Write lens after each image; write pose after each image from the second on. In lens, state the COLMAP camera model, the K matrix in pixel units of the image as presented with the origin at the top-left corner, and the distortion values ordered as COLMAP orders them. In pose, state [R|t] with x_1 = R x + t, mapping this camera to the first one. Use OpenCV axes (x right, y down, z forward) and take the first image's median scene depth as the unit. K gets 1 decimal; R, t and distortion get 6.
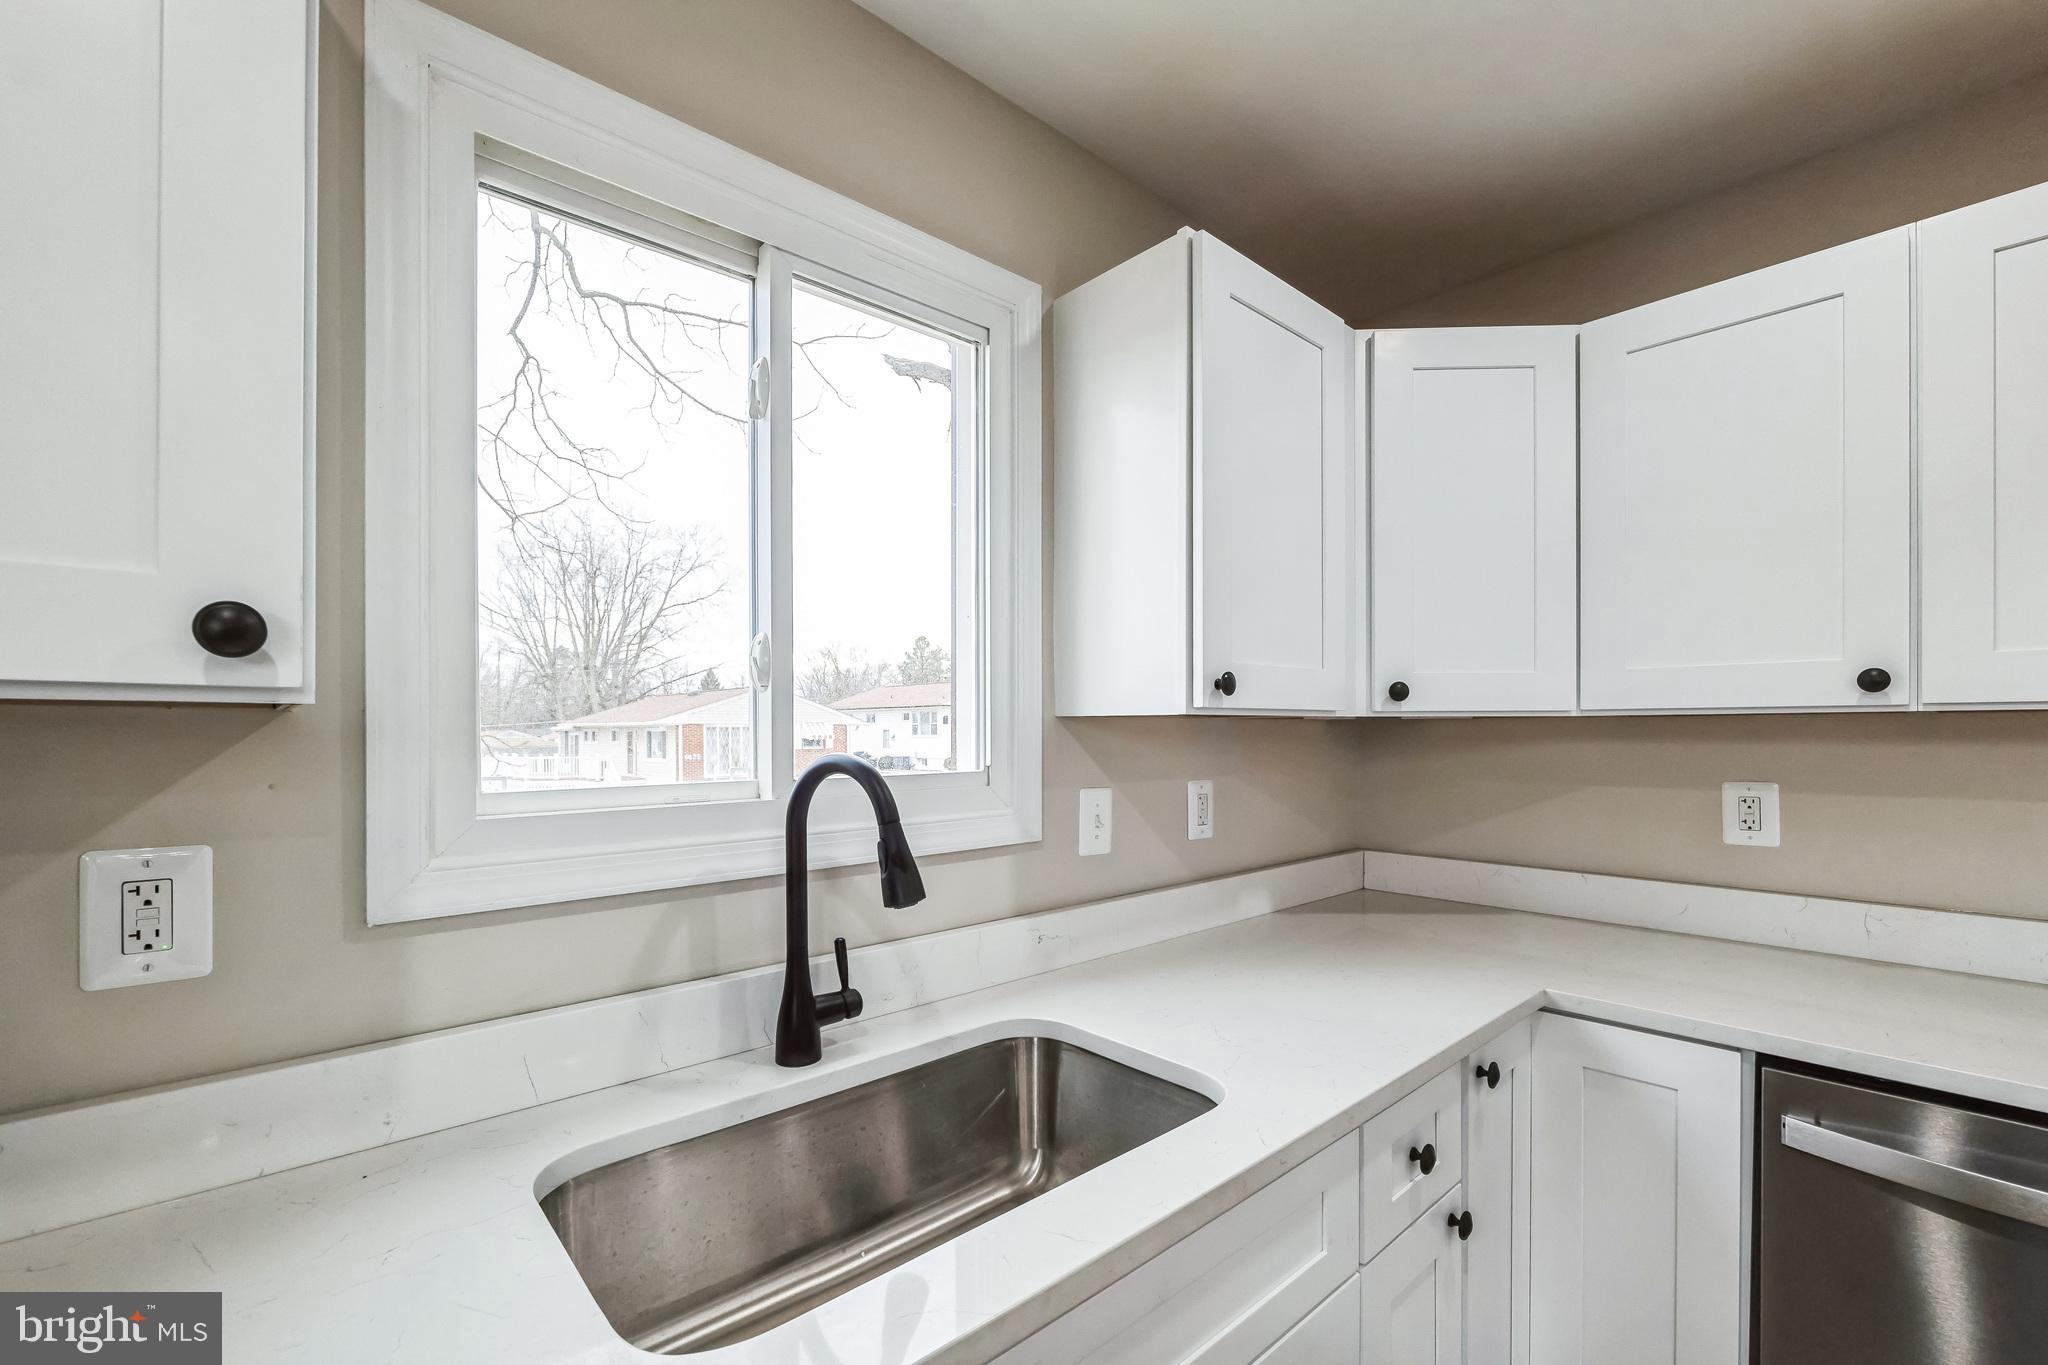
lens RADIAL K [[855.9, 0, 1016.4], [0, 855.9, 727.5], [0, 0, 1]] dist [-0.009690, 0.000454]
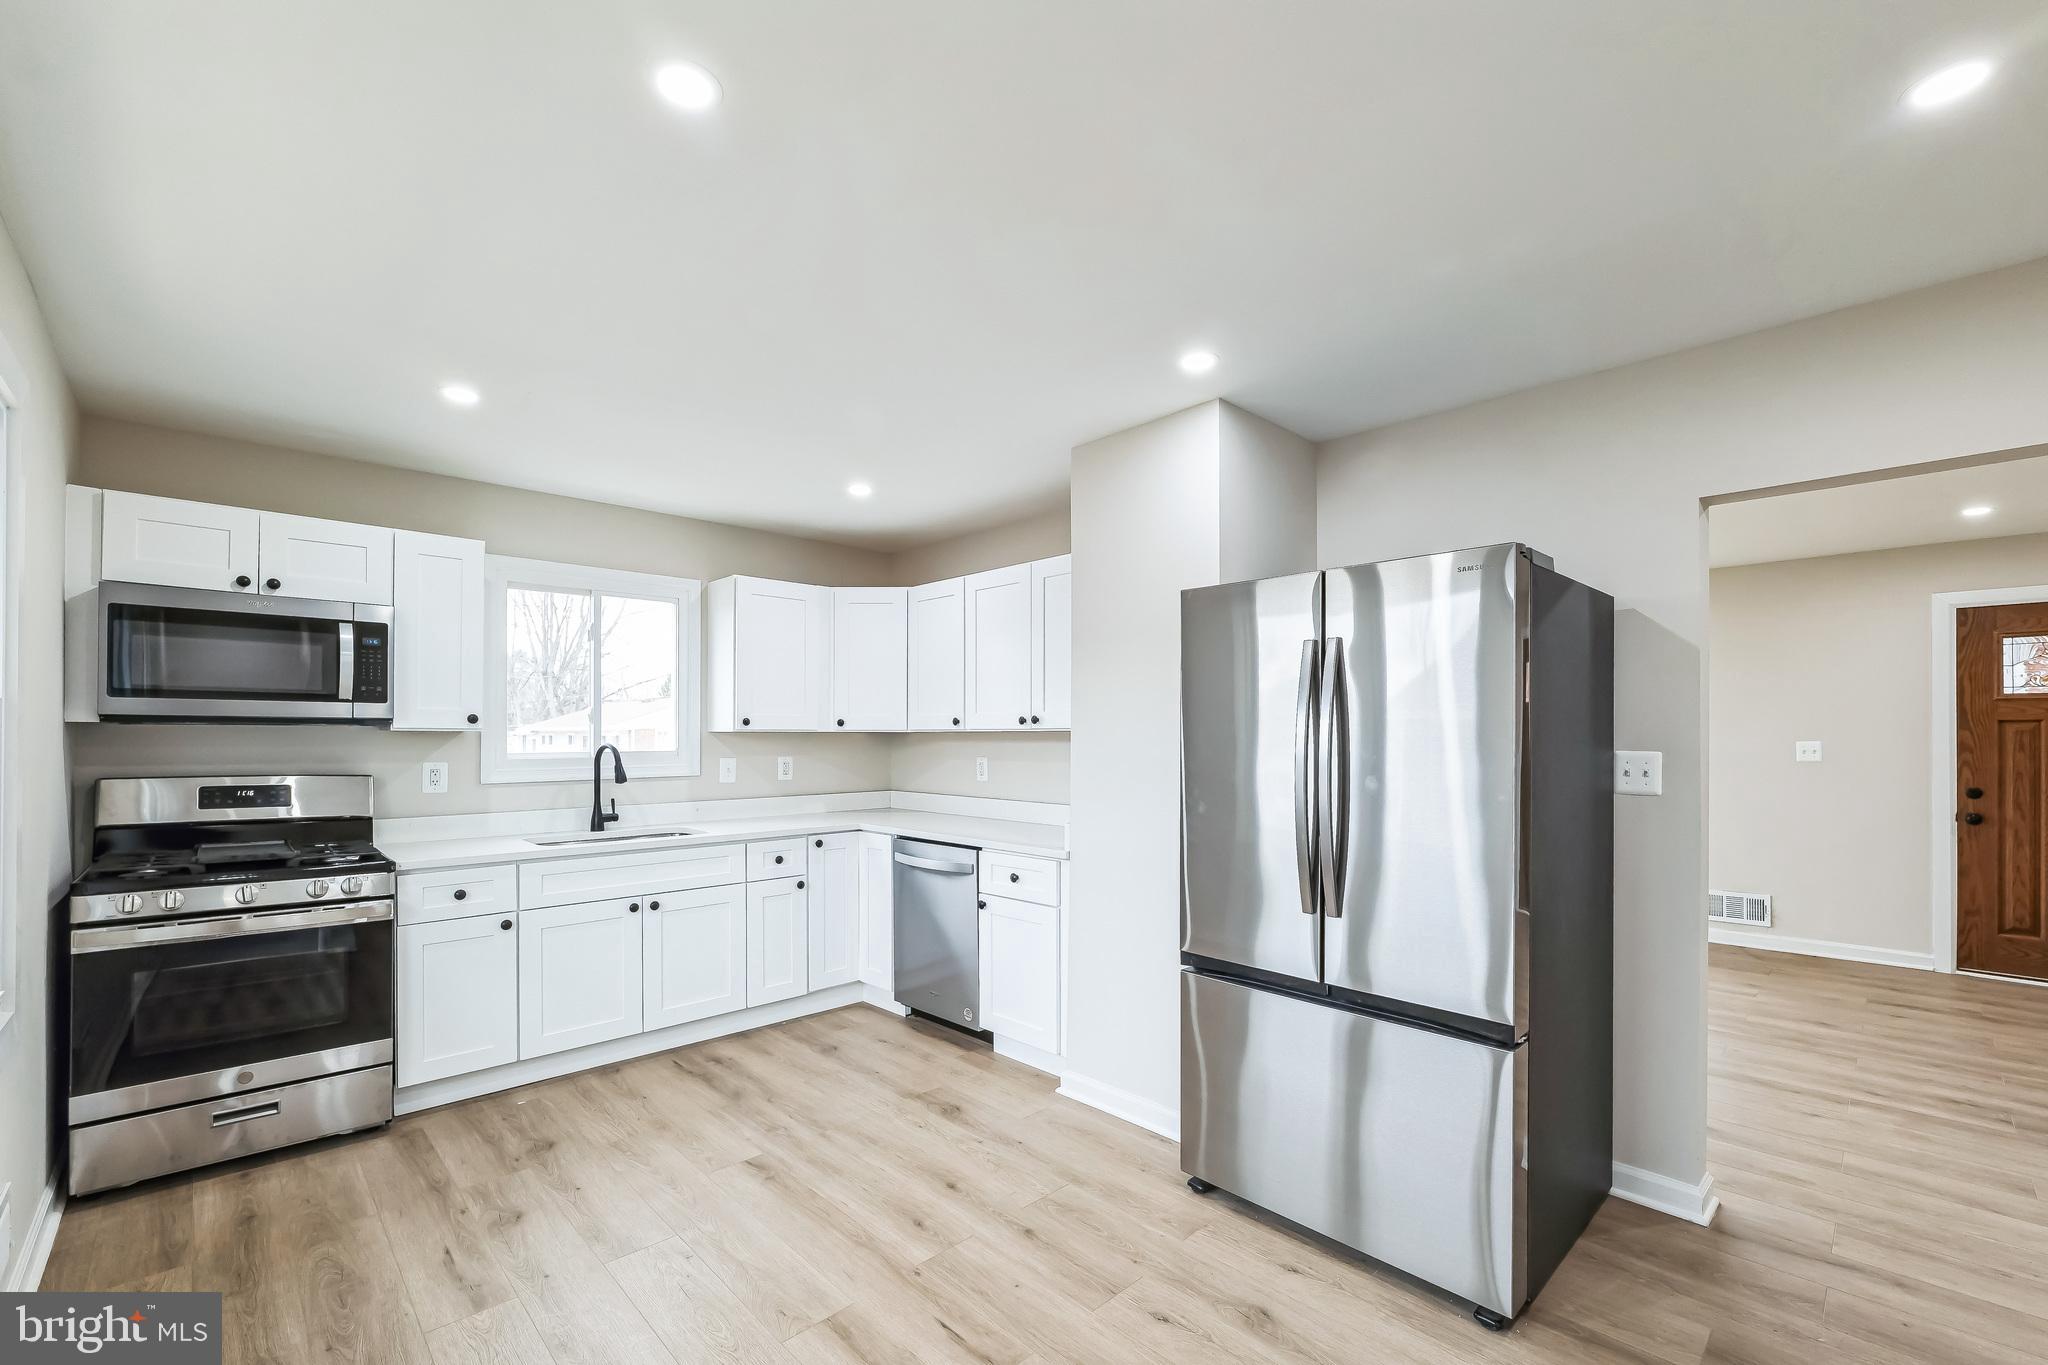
lens RADIAL K [[855.9, 0, 1016.4], [0, 855.9, 727.5], [0, 0, 1]] dist [-0.009690, 0.000454]
pose [[0.999255, 0.003741, 0.038402, 1.066698], [-0.003498, 0.999974, -0.006383, -0.013943], [-0.038425, 0.006244, 0.999242, -2.061902]]
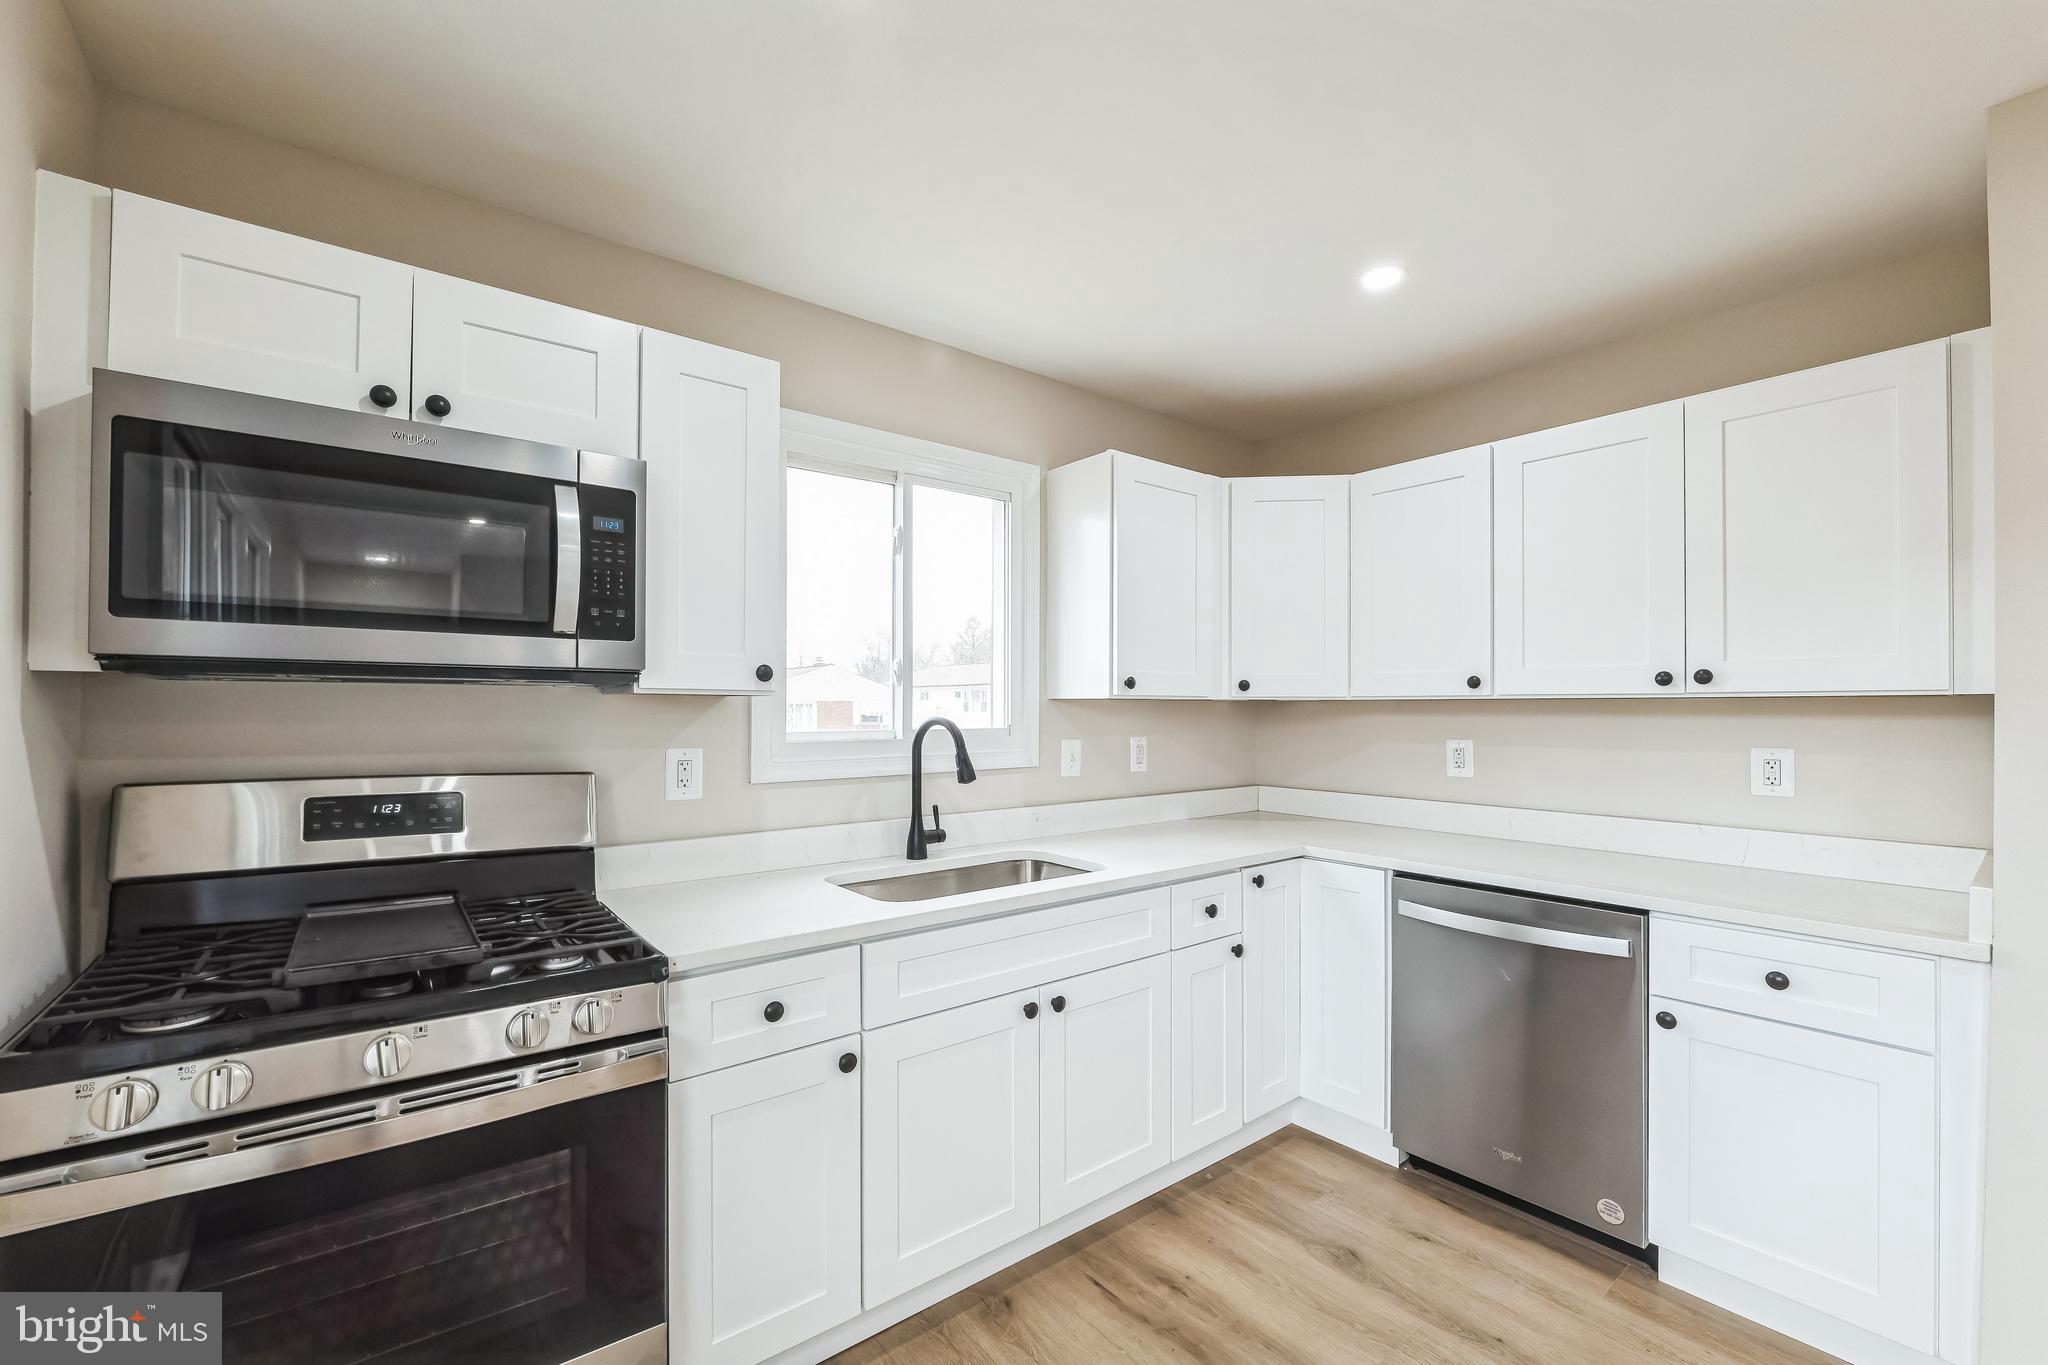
lens RADIAL K [[840.7, 0, 1018.4], [0, 840.7, 697.2], [0, 0, 1]] dist [-0.010813, 0.000090]
pose [[0.998442, 0.004519, -0.055612, 0.093393], [-0.005046, 0.999944, -0.009348, 0.000154], [0.055567, 0.009614, 0.998409, -0.893114]]
